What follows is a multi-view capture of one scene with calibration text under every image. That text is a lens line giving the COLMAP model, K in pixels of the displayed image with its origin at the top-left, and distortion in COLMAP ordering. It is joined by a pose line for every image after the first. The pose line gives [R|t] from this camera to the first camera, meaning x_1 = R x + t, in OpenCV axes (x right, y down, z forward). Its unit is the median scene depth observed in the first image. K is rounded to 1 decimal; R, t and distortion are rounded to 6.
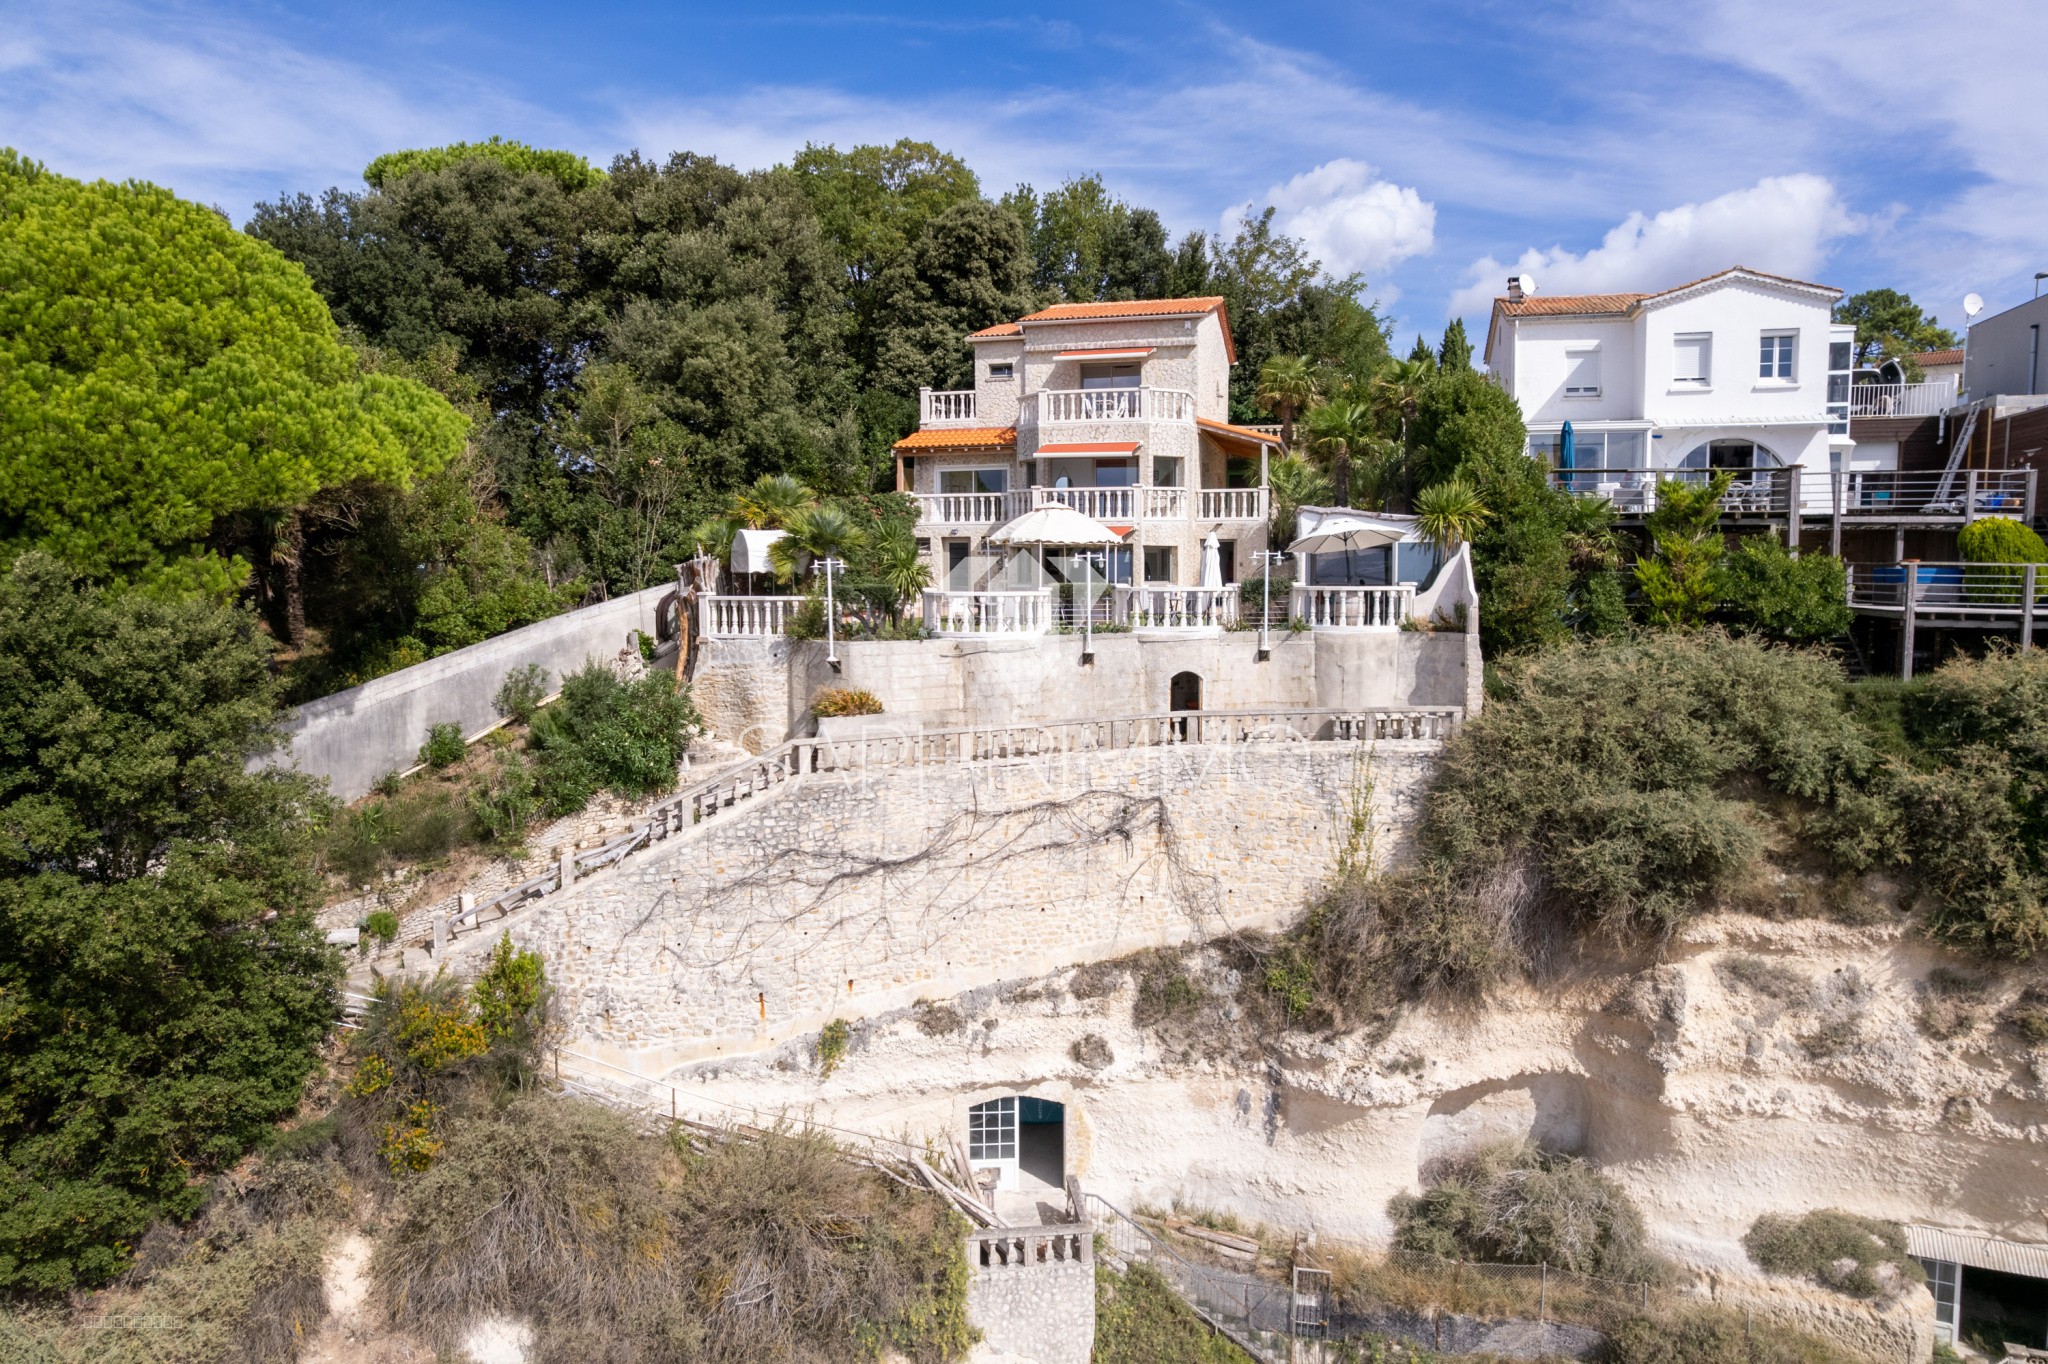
lens RADIAL K [[1318.8, 0, 1032.4], [0, 1318.8, 685.5], [0, 0, 1]] dist [-0.084766, 0.076482]
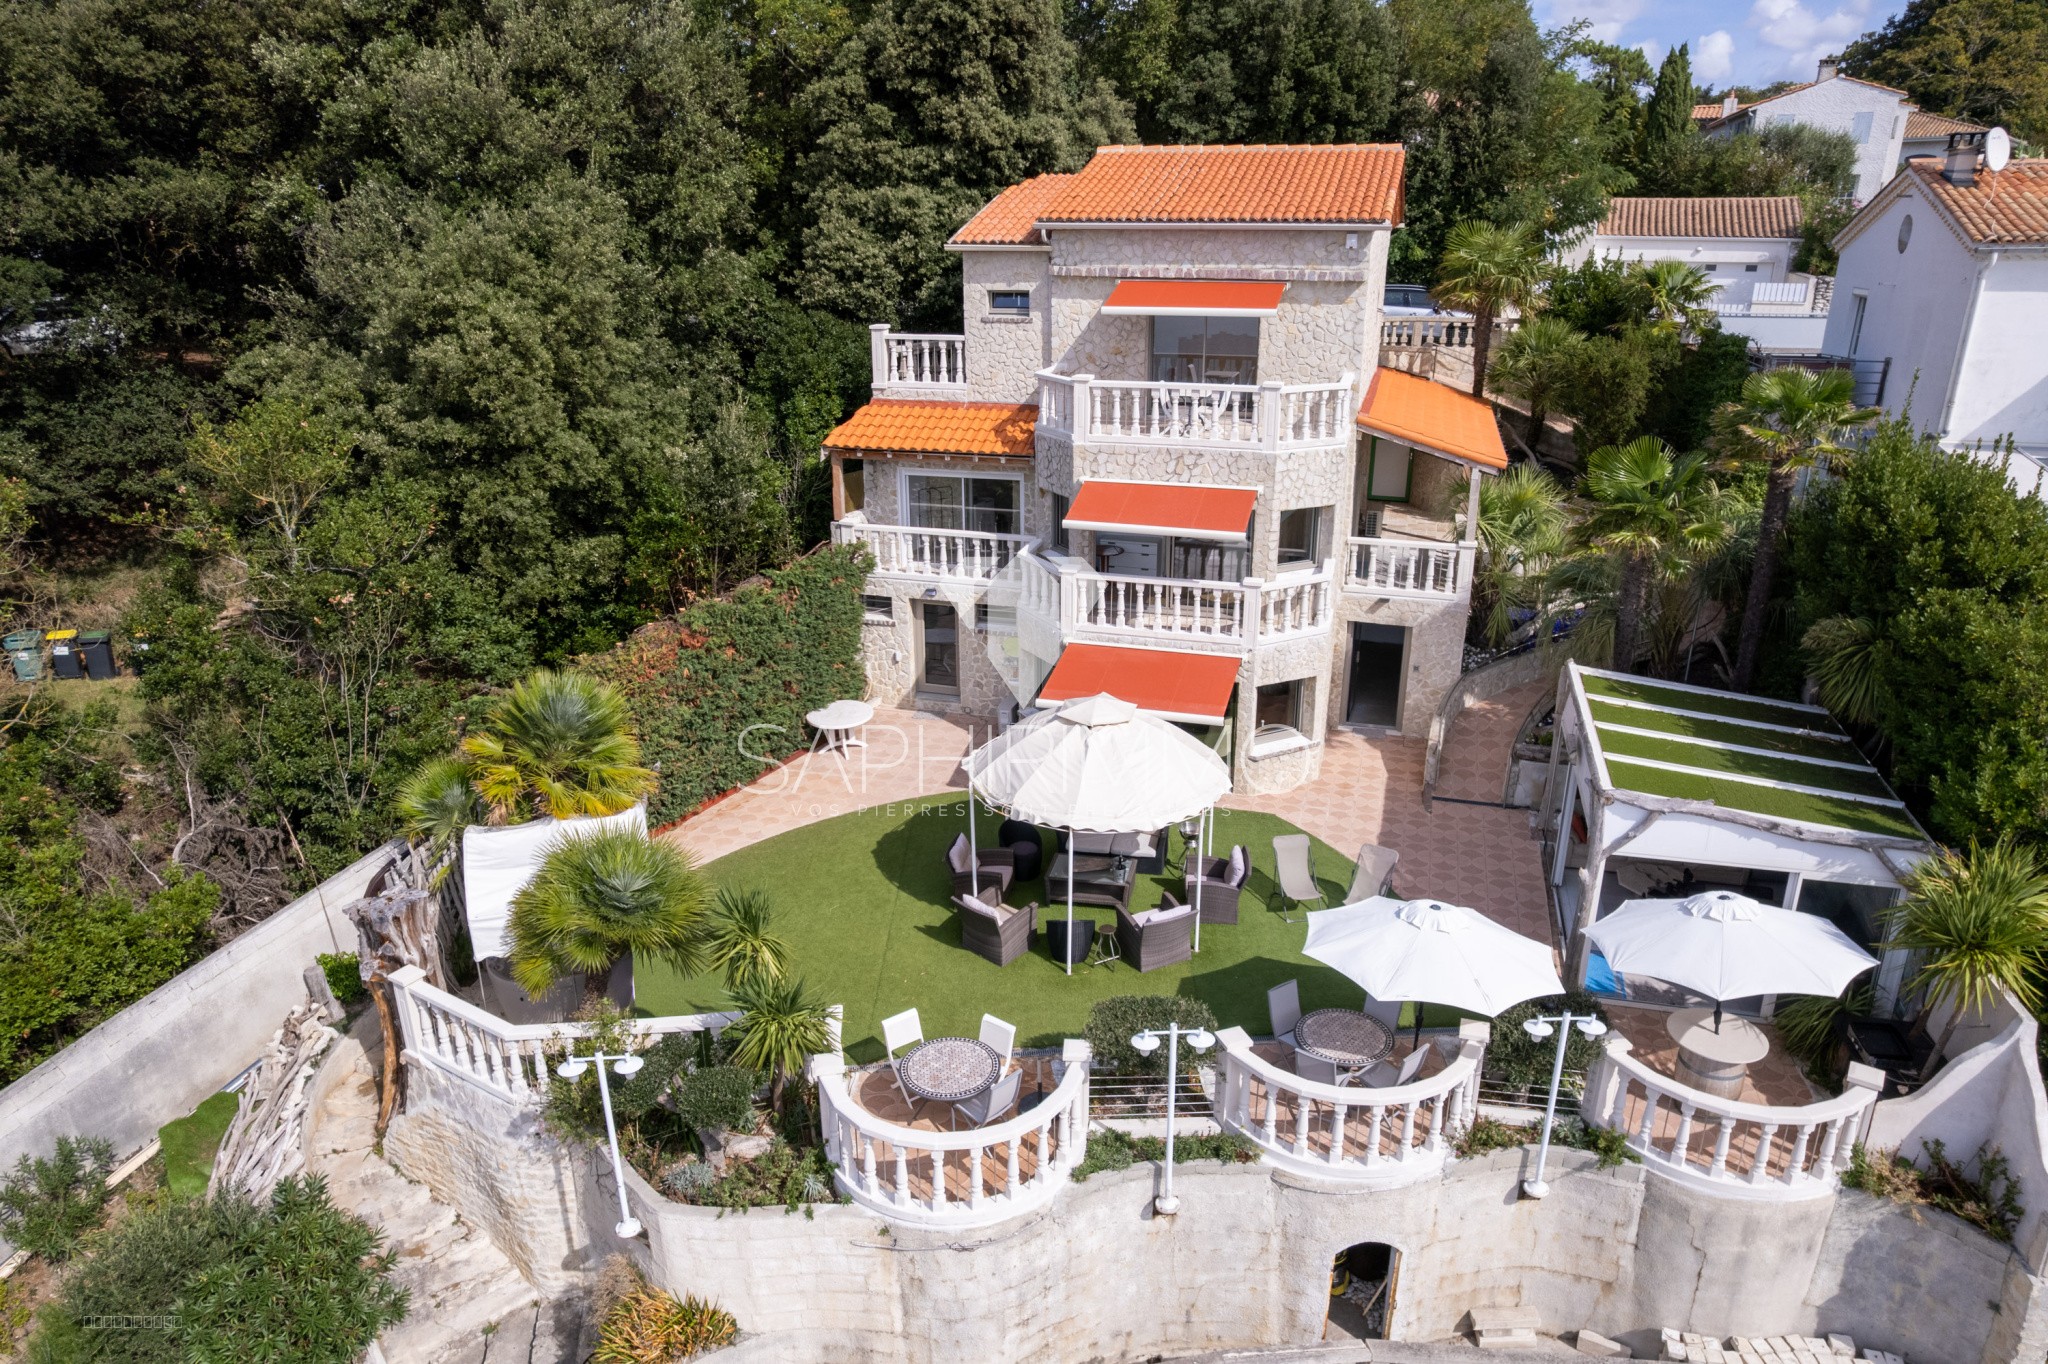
lens RADIAL K [[1318.8, 0, 1032.4], [0, 1318.8, 685.5], [0, 0, 1]] dist [-0.084766, 0.076482]
pose [[0.999525, 0.009249, -0.029393, 0.004465], [-0.001227, 0.965077, 0.261963, -0.231101], [0.030790, -0.261802, 0.964630, 0.415234]]
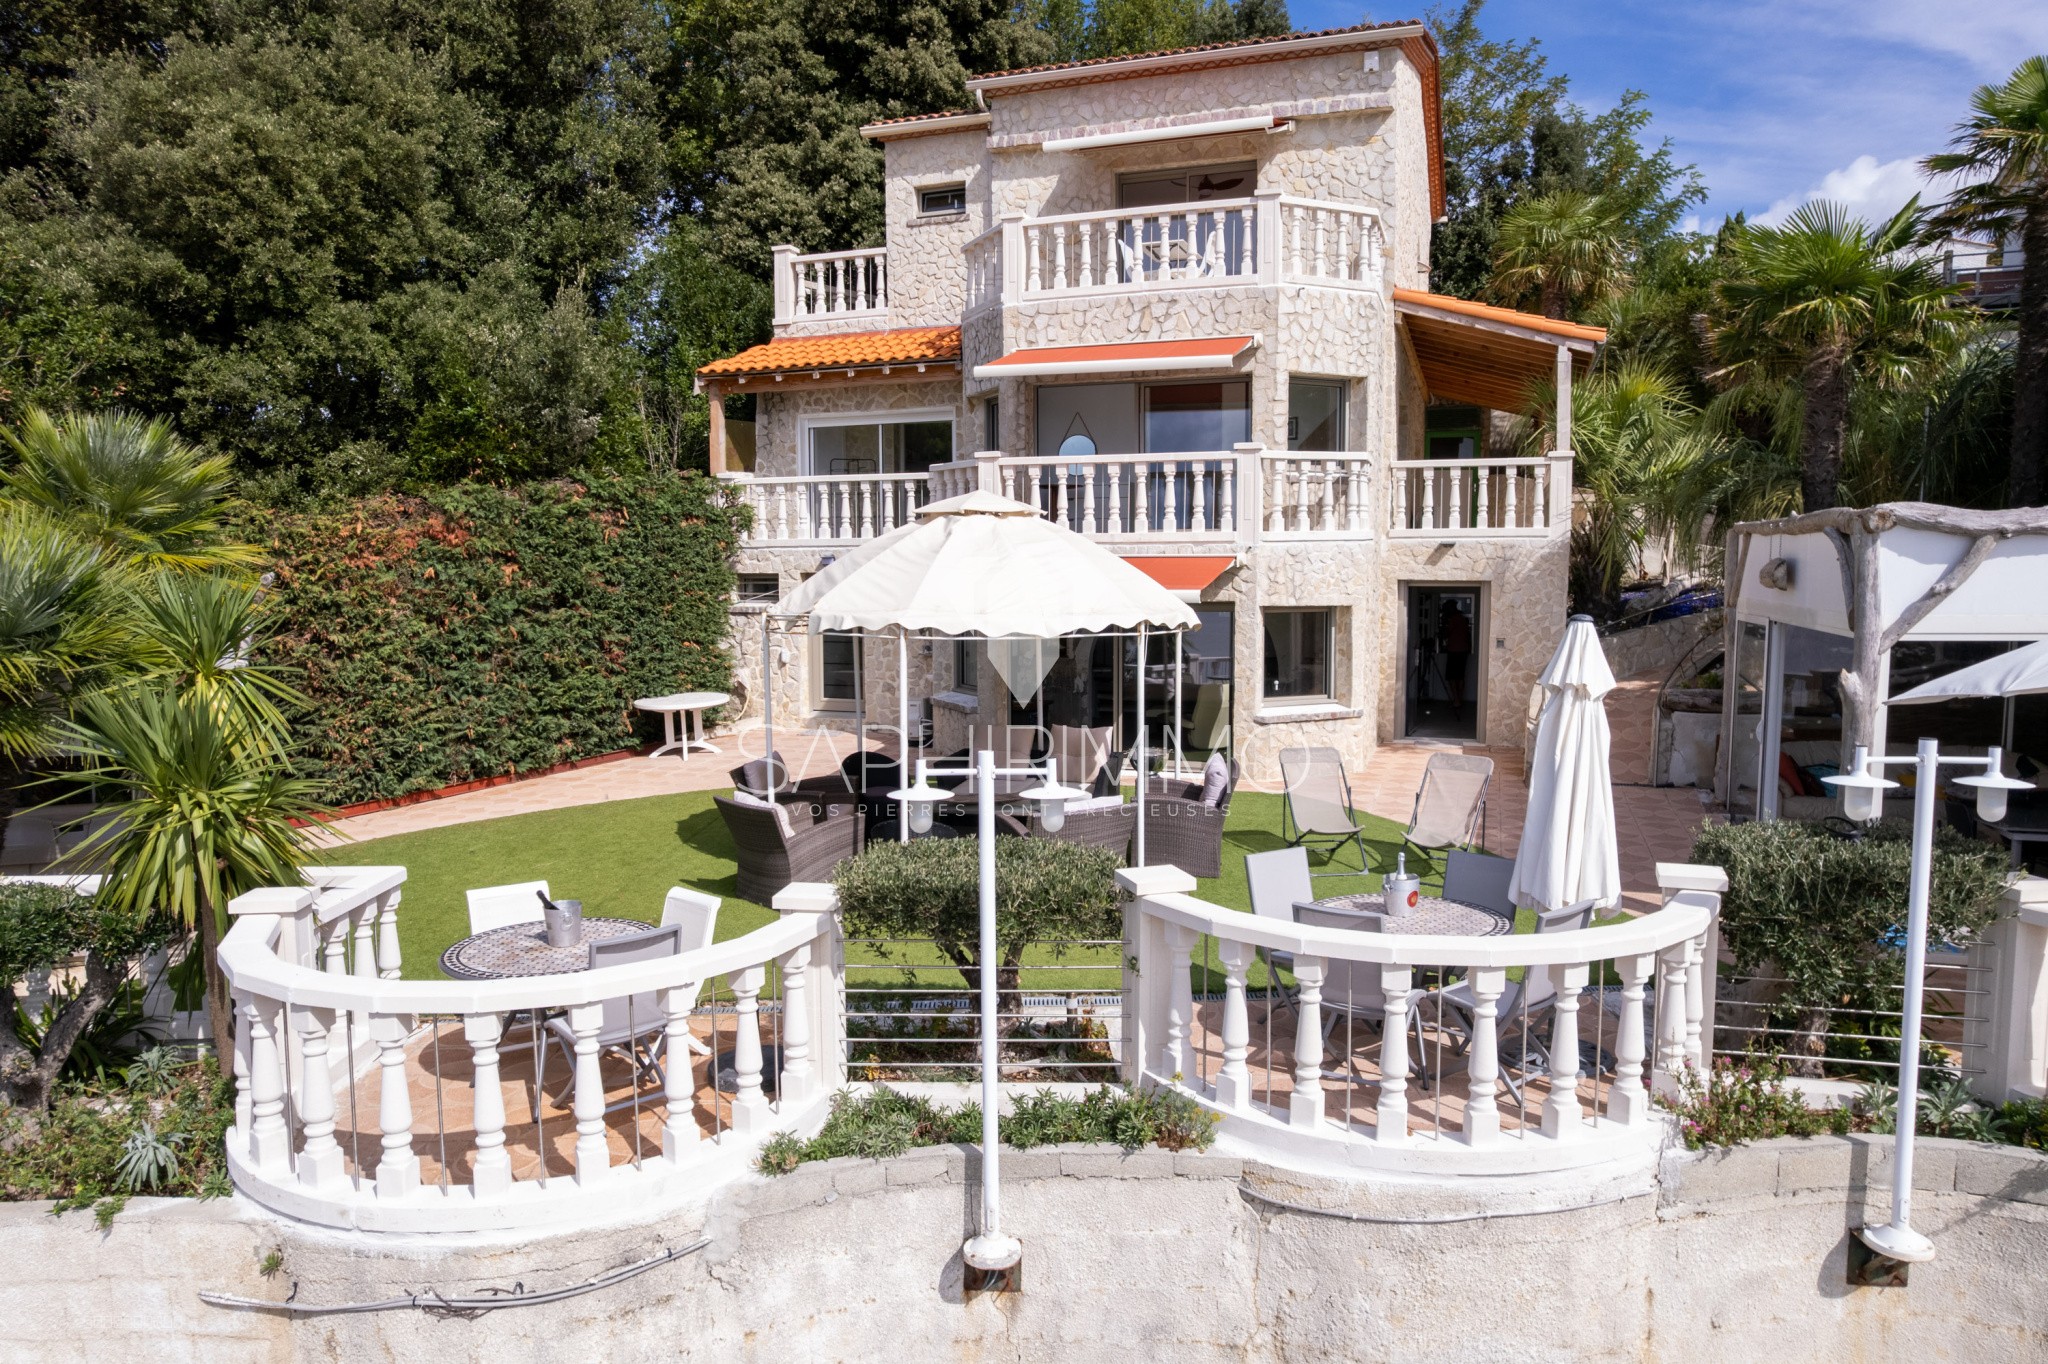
lens RADIAL K [[1318.8, 0, 1032.4], [0, 1318.8, 685.5], [0, 0, 1]] dist [-0.084766, 0.076482]
pose [[0.996552, 0.006610, -0.082702, 0.045547], [-0.006111, 0.999962, 0.006290, -0.078135], [0.082740, -0.005763, 0.996554, 0.564224]]
